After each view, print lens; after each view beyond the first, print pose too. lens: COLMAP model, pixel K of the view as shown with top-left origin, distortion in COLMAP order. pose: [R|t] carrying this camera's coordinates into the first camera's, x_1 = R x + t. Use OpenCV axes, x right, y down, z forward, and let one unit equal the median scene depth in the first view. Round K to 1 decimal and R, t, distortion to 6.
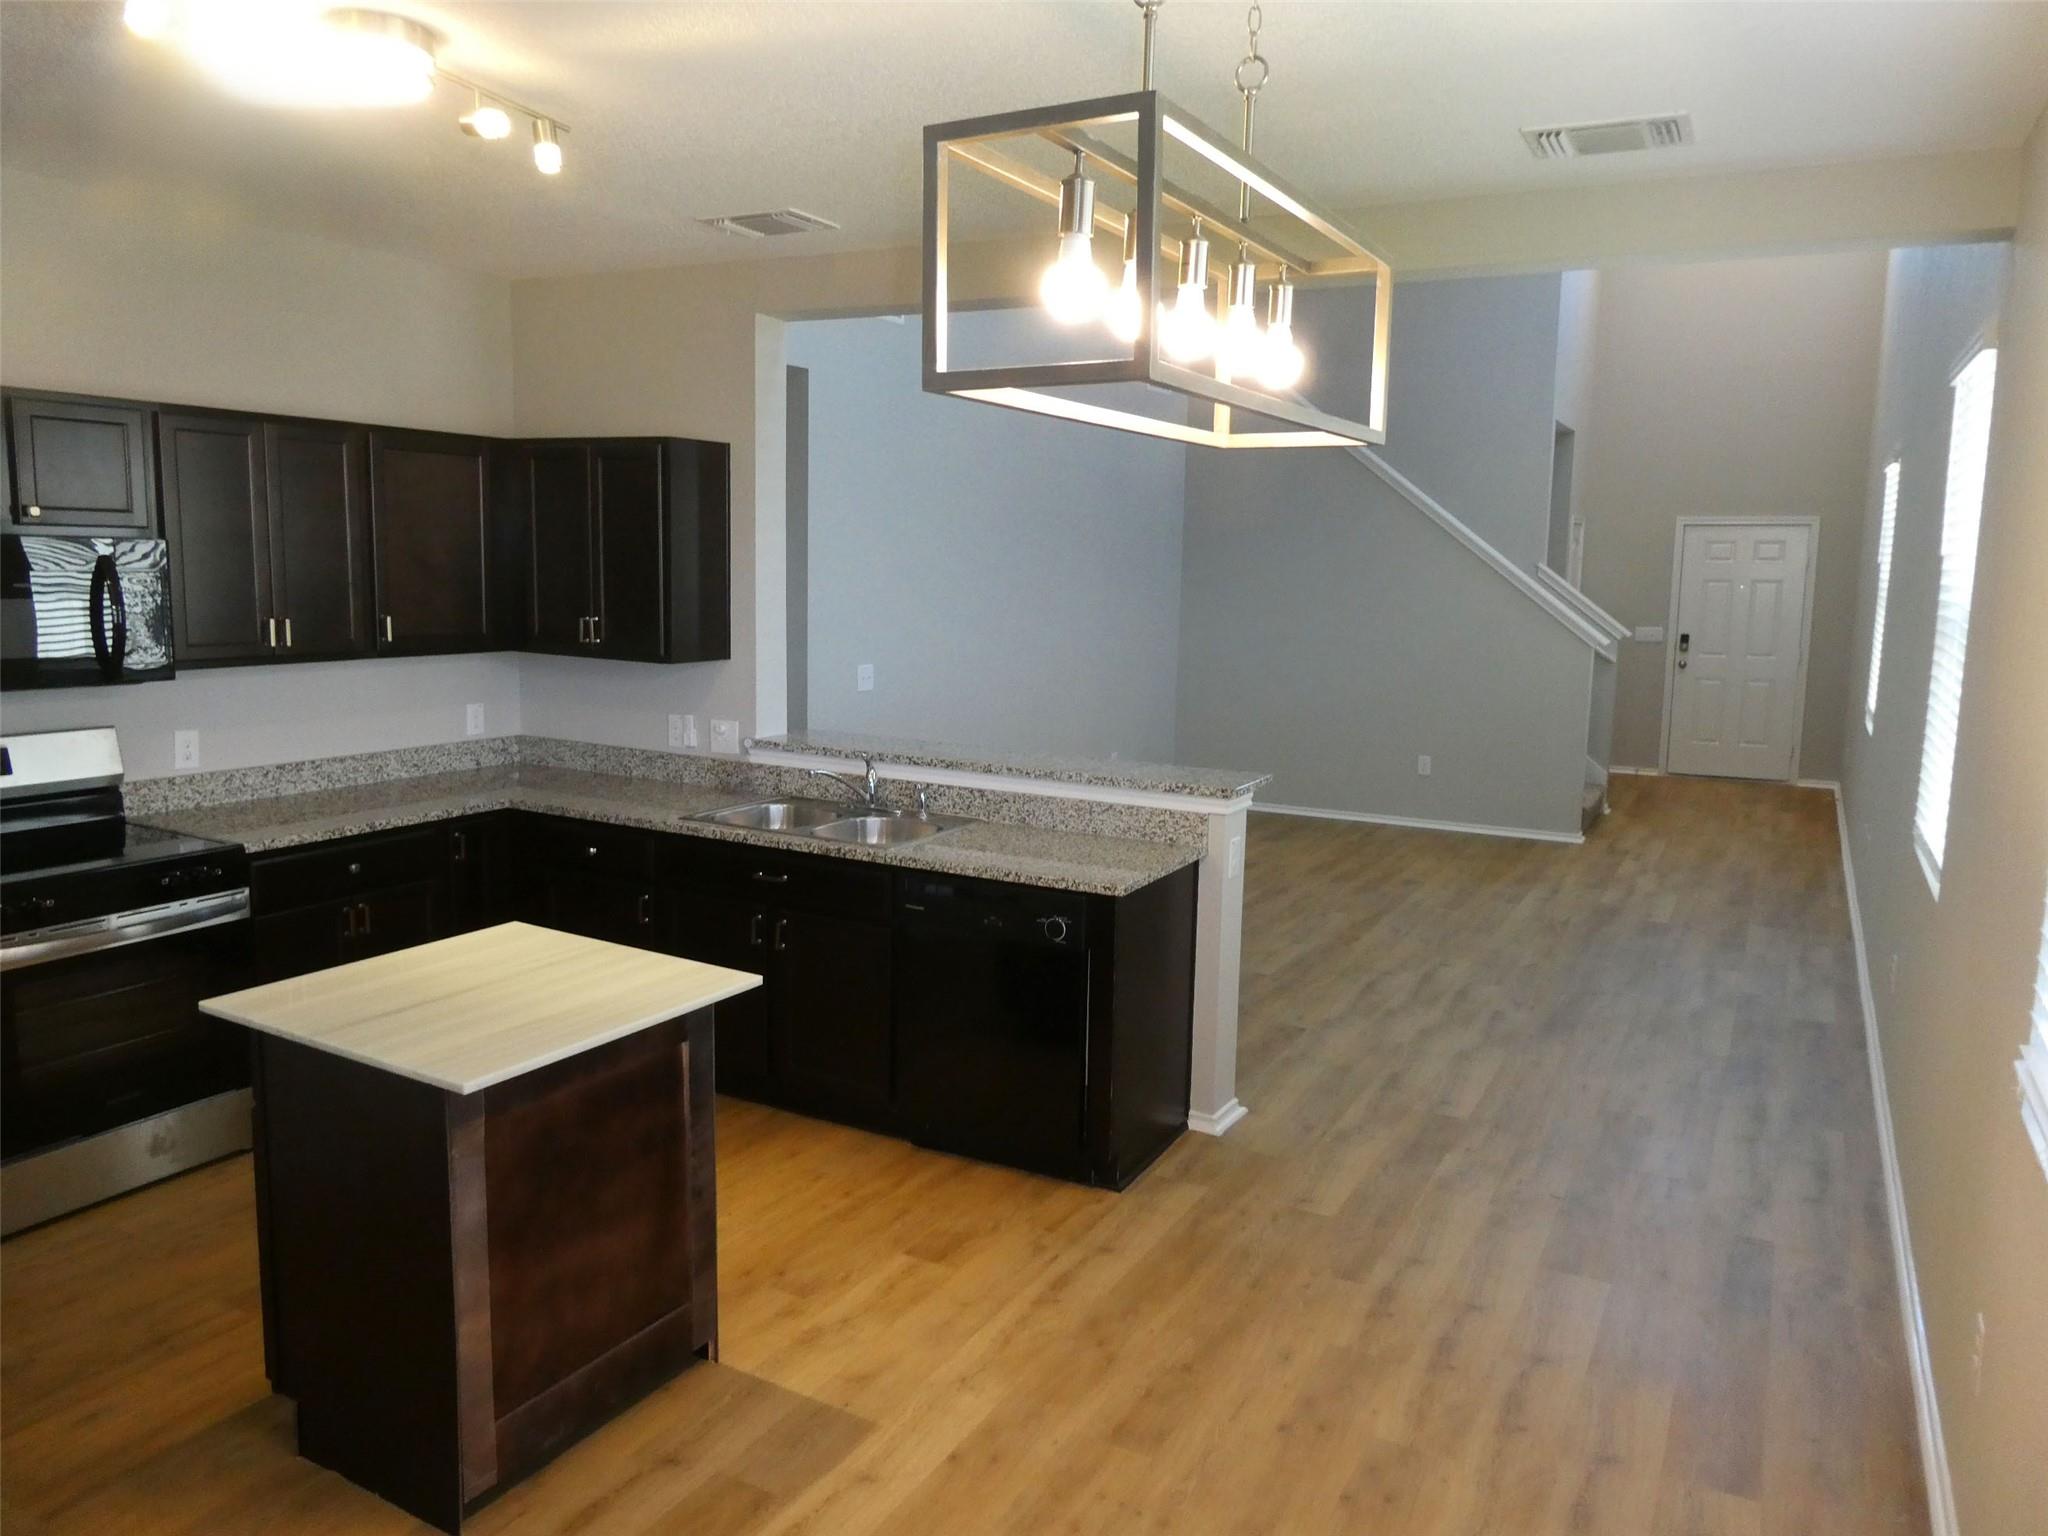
lens RADIAL K [[1465.7, 0, 1008.4], [0, 1465.7, 776.3], [0, 0, 1]] dist [0.014759, 0.005267]
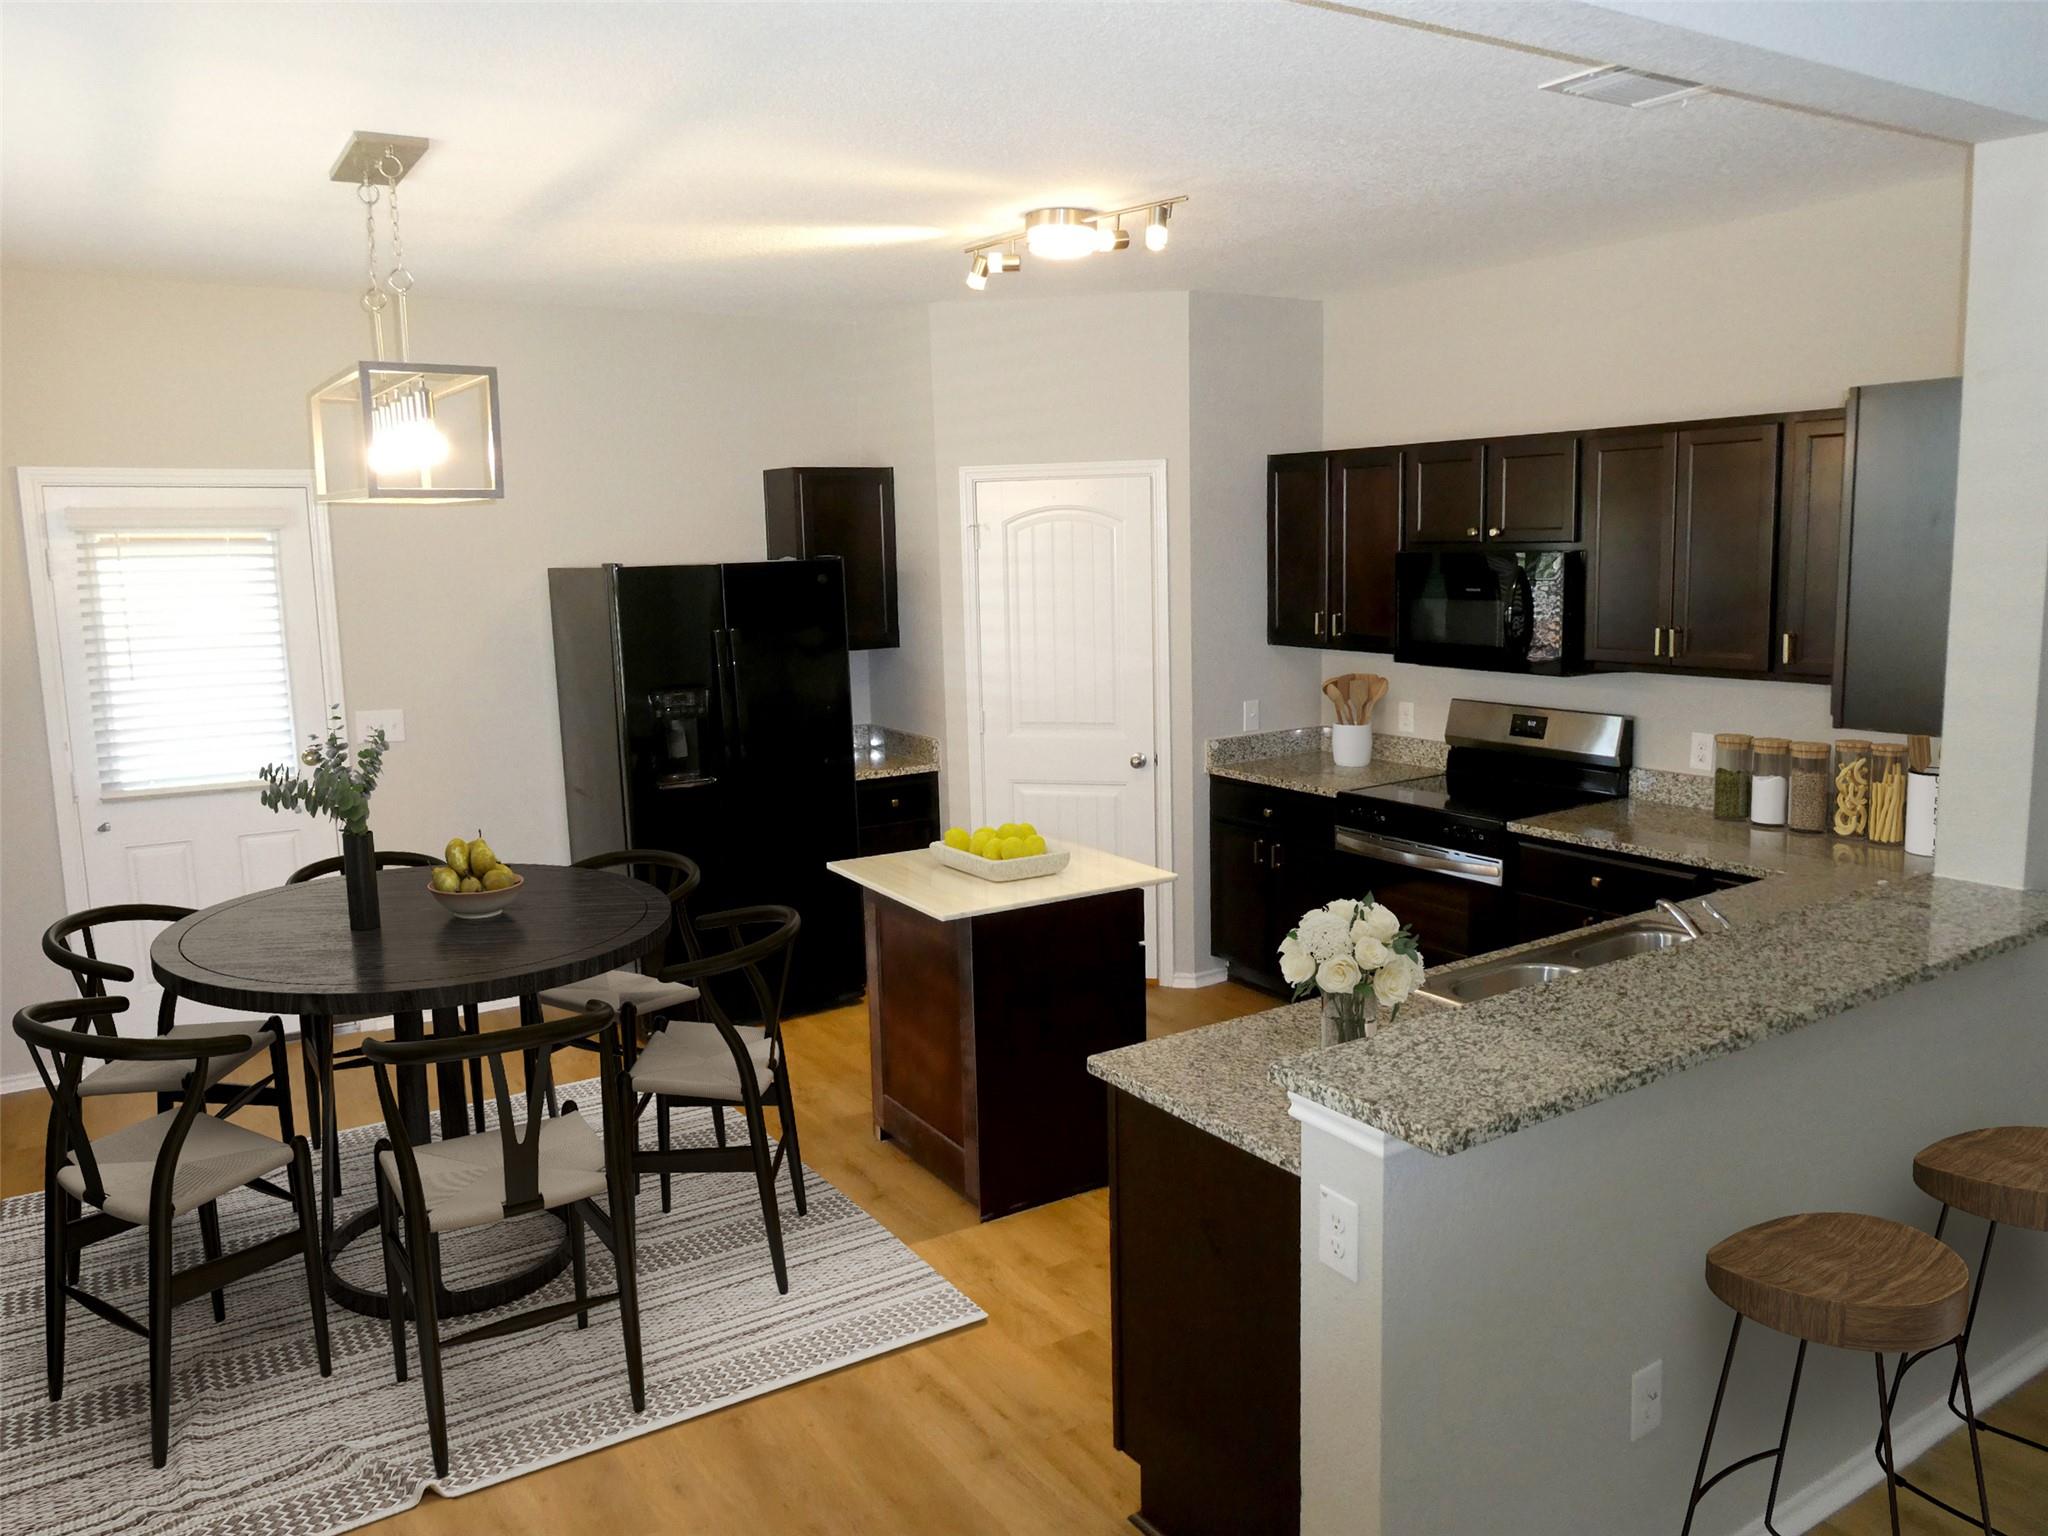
lens RADIAL K [[1465.7, 0, 1009.3], [0, 1465.7, 773.7], [0, 0, 1]] dist [0.014759, 0.005267]
pose [[-0.477888, 0.127863, -0.869065, 0.697884], [-0.122940, 0.969876, 0.210299, -0.196727], [0.869775, 0.207342, -0.447773, 1.283617]]
